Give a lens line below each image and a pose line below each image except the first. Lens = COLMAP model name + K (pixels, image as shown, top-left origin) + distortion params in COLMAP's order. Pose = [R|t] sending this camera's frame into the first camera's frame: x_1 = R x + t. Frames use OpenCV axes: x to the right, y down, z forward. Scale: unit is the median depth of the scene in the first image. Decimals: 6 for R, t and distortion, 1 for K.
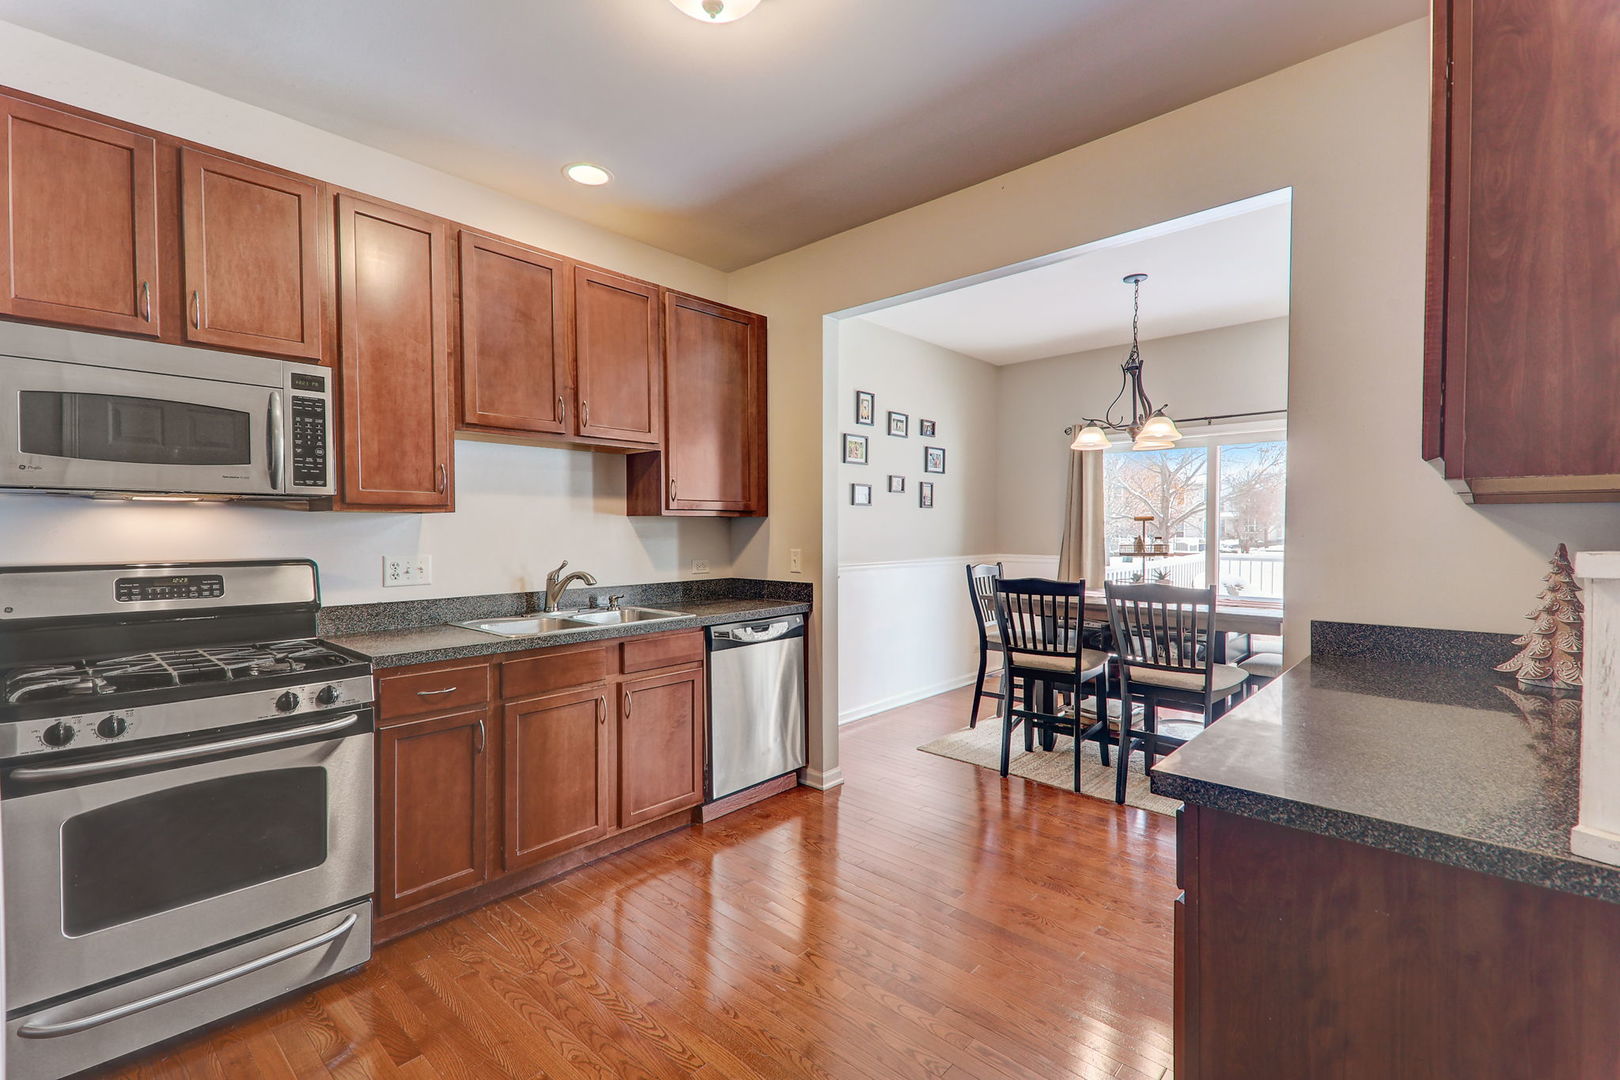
lens RADIAL K [[715.3, 0, 806.8], [0, 715.3, 537.3], [0, 0, 1]] dist [0.040962, -0.007781]
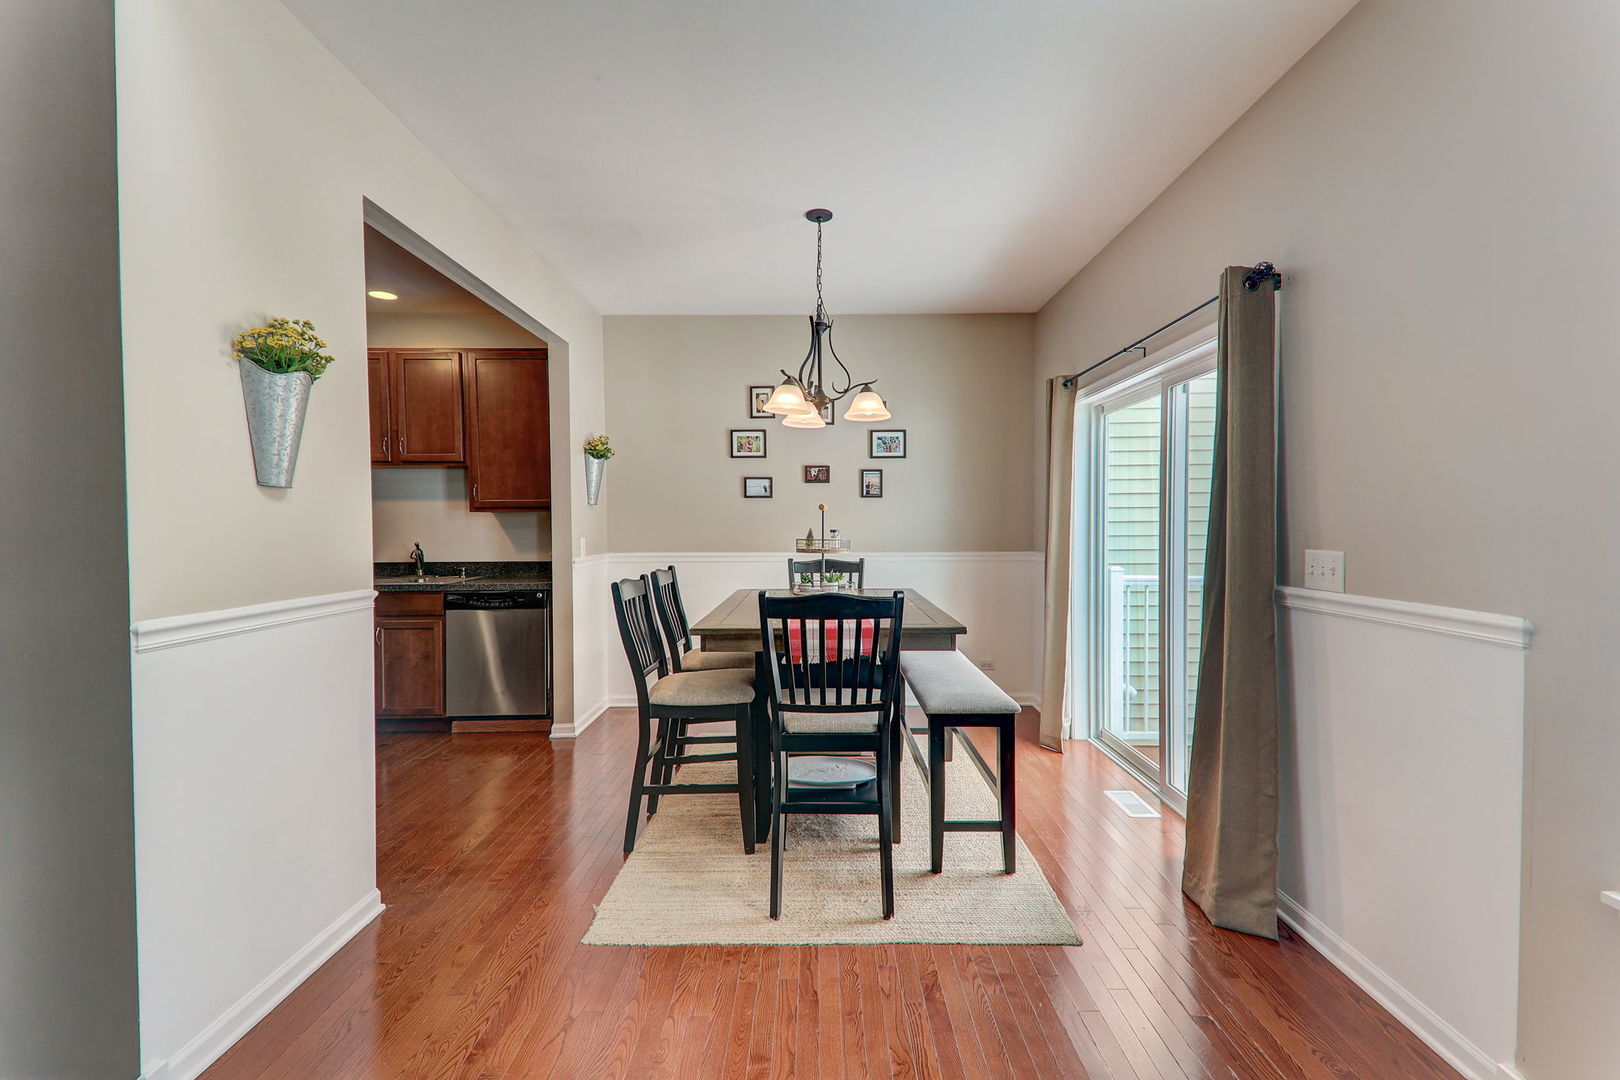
lens RADIAL K [[715.3, 0, 815.4], [0, 715.3, 536.2], [0, 0, 1]] dist [0.040962, -0.007781]
pose [[0.675303, 0.016629, -0.737353, 1.634904], [-0.006603, 0.999842, 0.016502, -0.013721], [0.737511, -0.006276, 0.675306, 0.684790]]
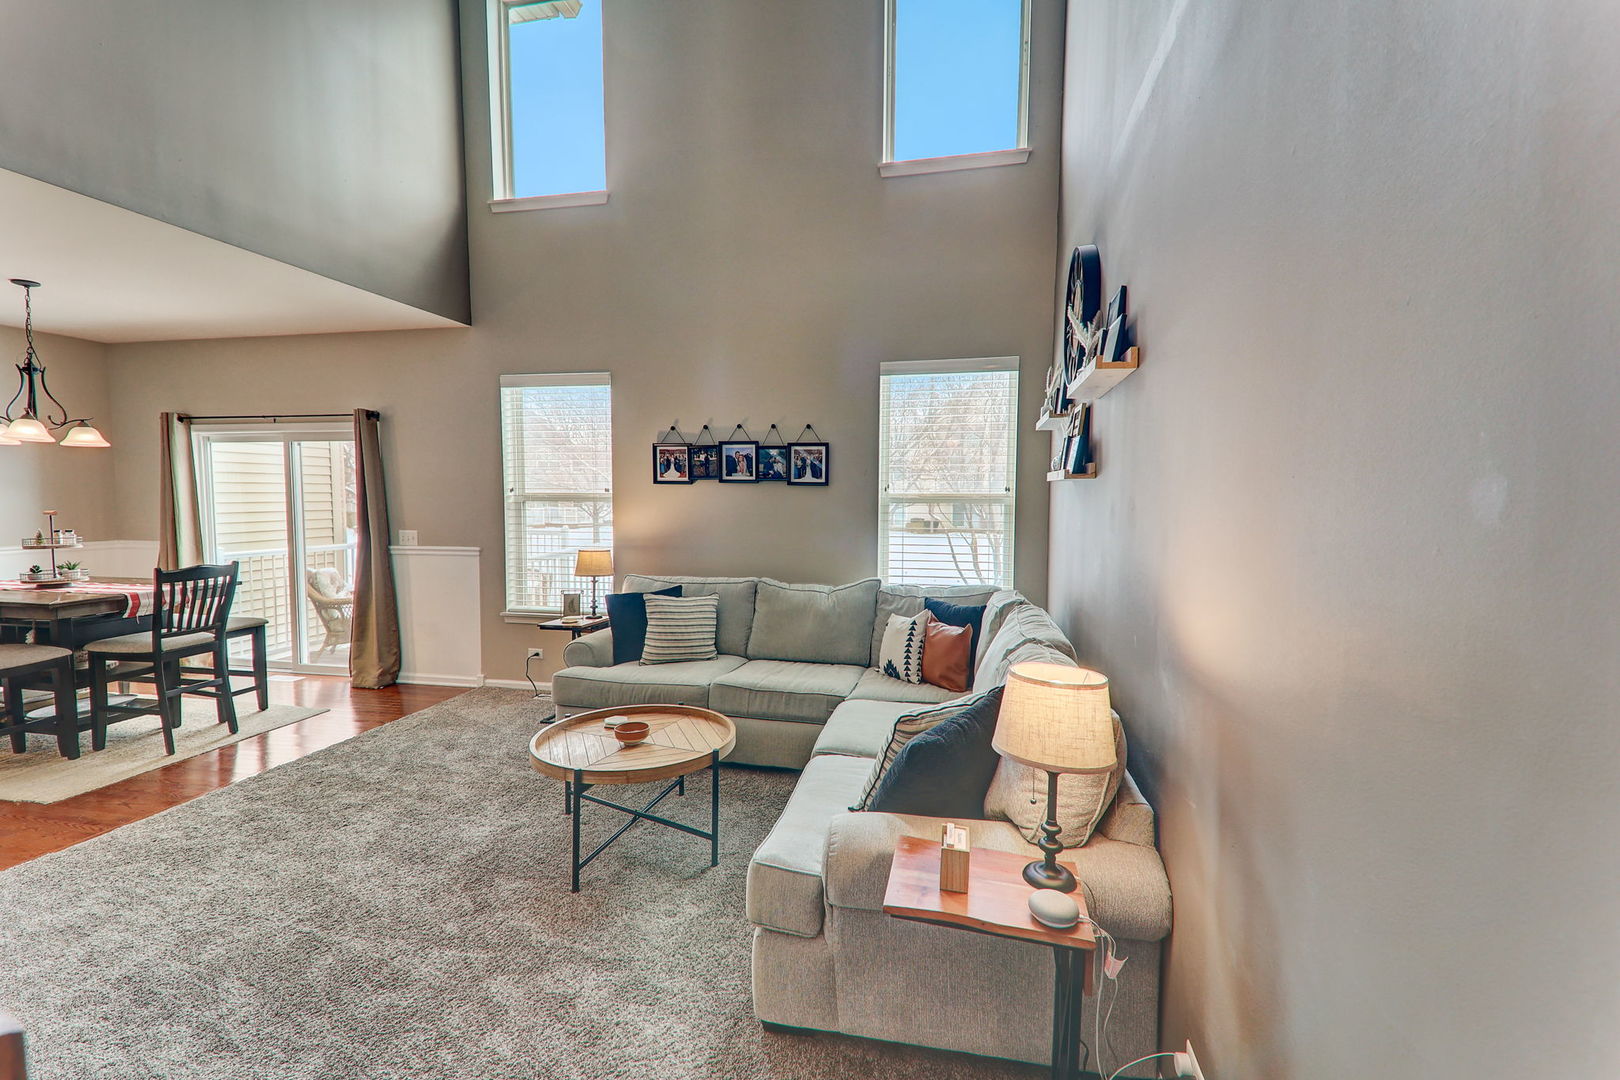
lens RADIAL K [[714.7, 0, 802.8], [0, 714.7, 540.3], [0, 0, 1]] dist [0.045826, -0.014902]
pose [[0.870897, -0.026638, 0.490743, 1.381813], [0.002919, 0.998793, 0.049035, -0.059028], [-0.491457, -0.041272, 0.869923, -0.739036]]
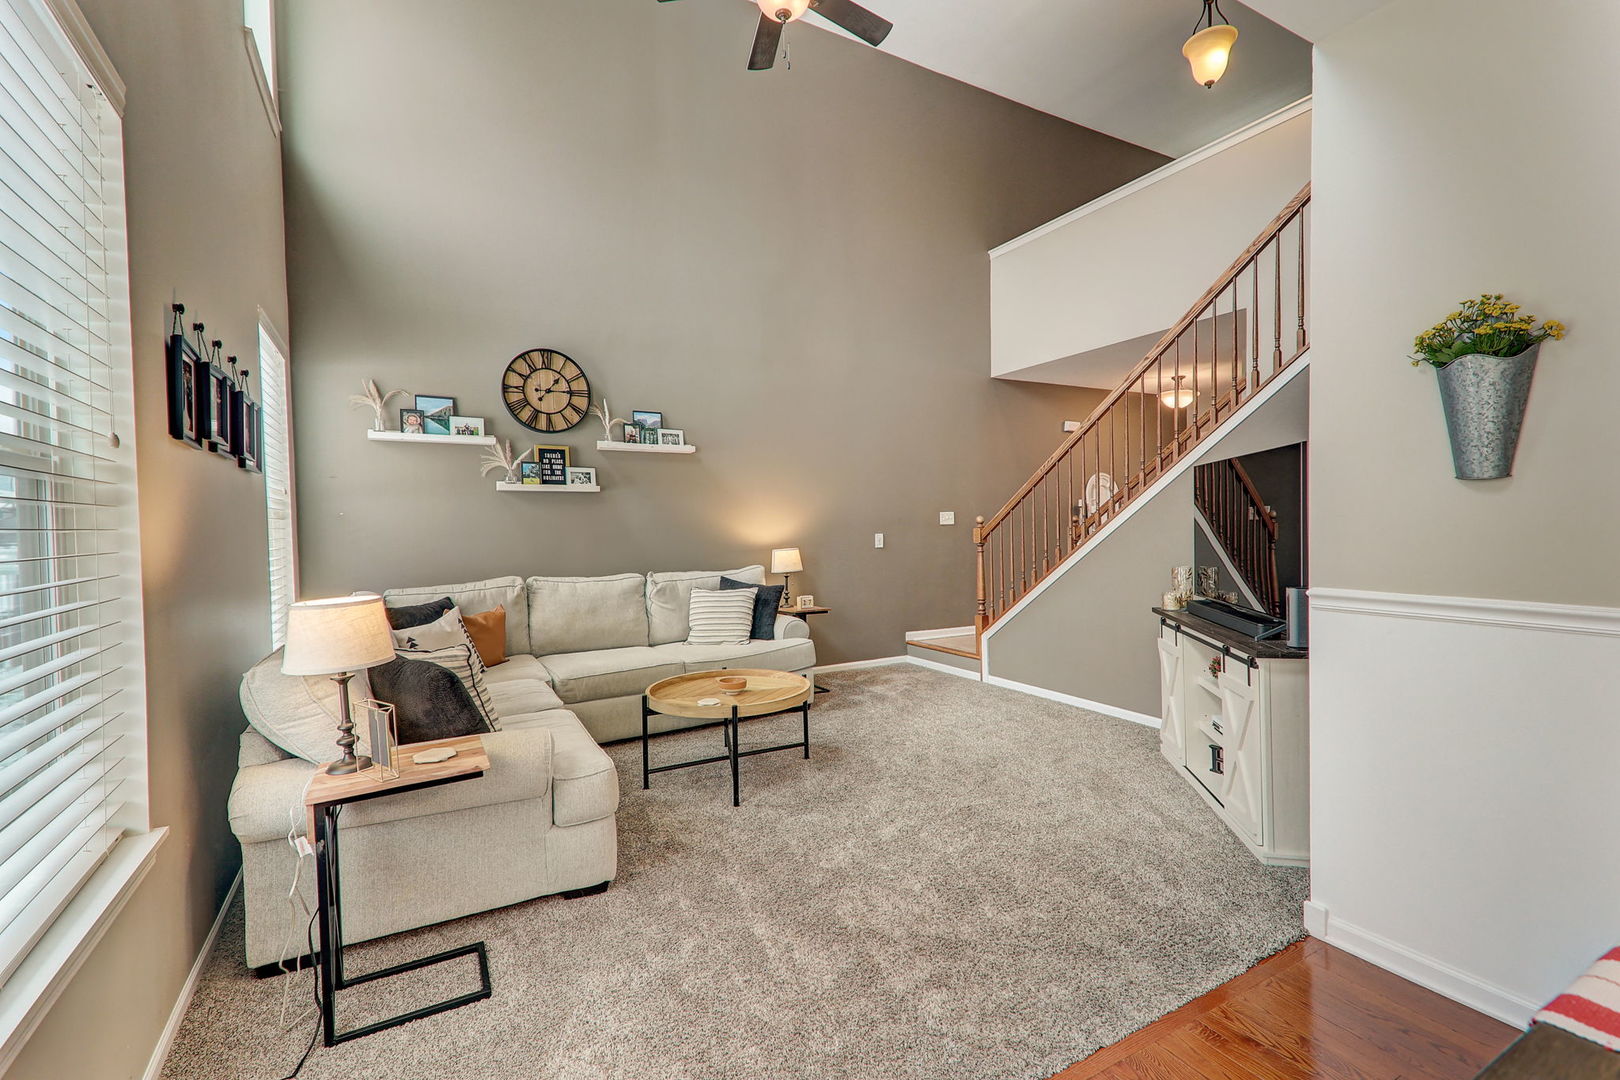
lens RADIAL K [[715.3, 0, 818.6], [0, 715.3, 539.5], [0, 0, 1]] dist [0.040962, -0.007781]
pose [[-0.954601, 0.008547, 0.297766, 1.123771], [0.020586, 0.999091, 0.037319, -0.028686], [-0.297177, 0.041755, -0.953909, 1.649110]]
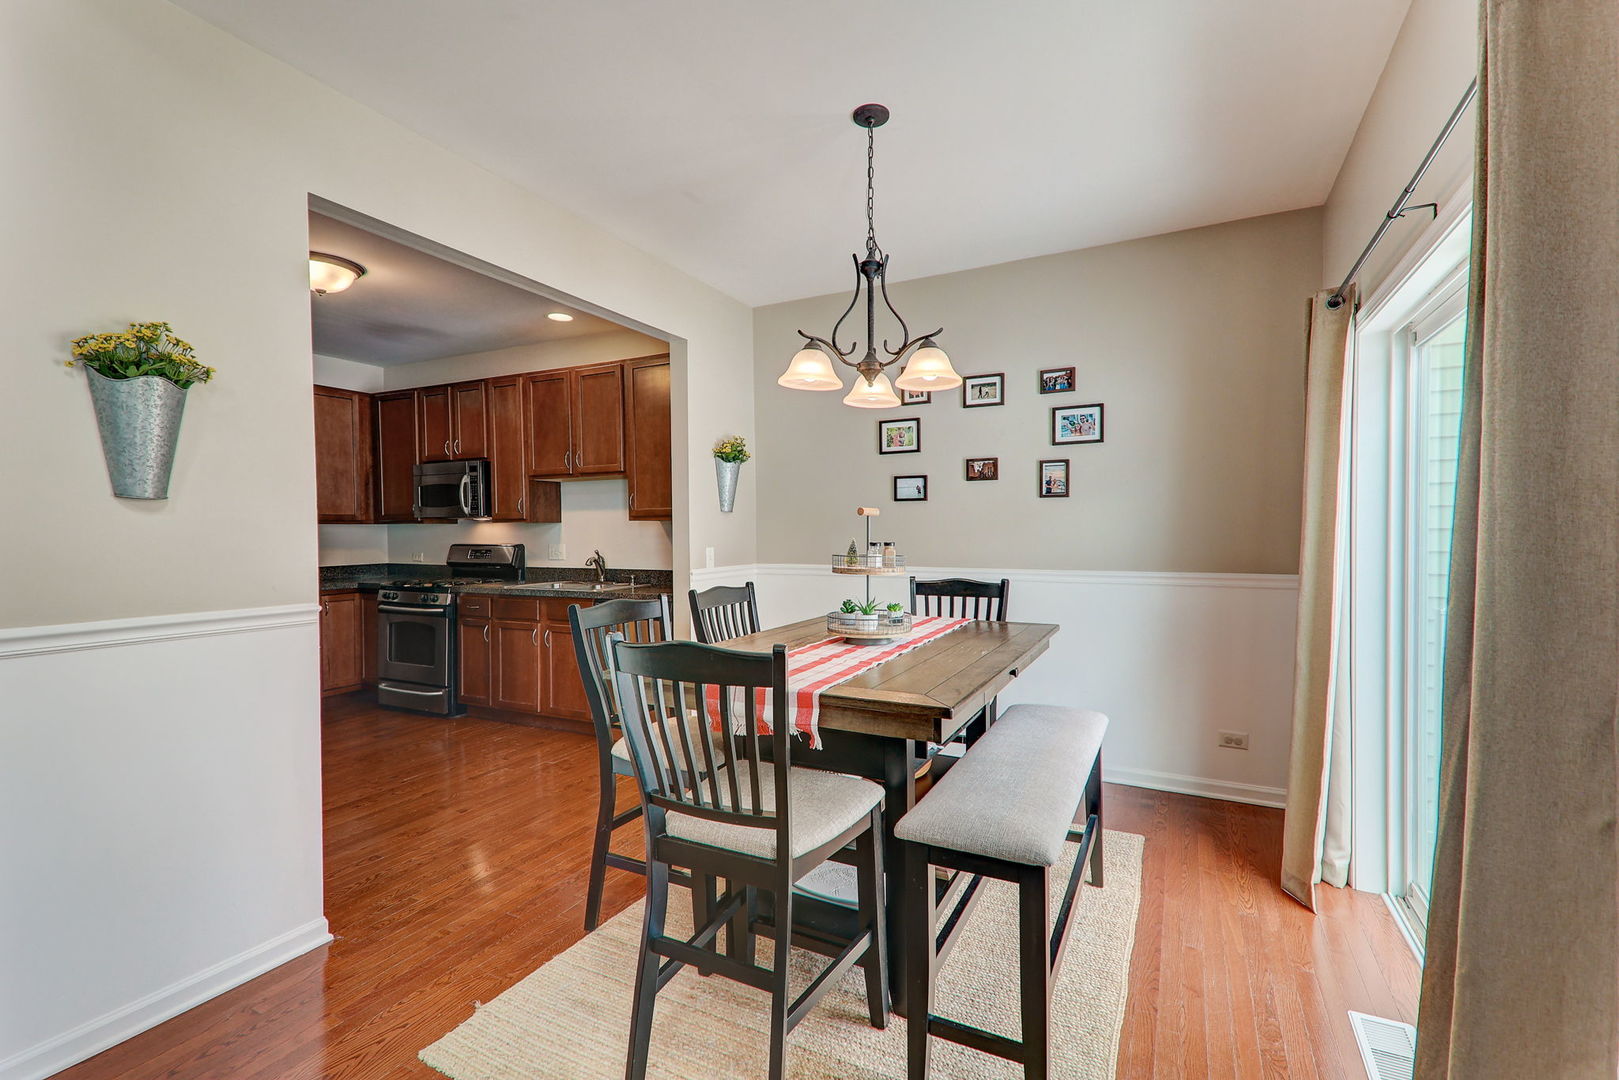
lens RADIAL K [[714.2, 0, 812.2], [0, 714.2, 542.1], [0, 0, 1]] dist [0.045826, -0.014902]
pose [[0.269744, 0.019592, -0.962733, 1.590322], [-0.004315, 0.999808, 0.019138, -0.021574], [0.962922, -0.001008, 0.269776, 1.218541]]
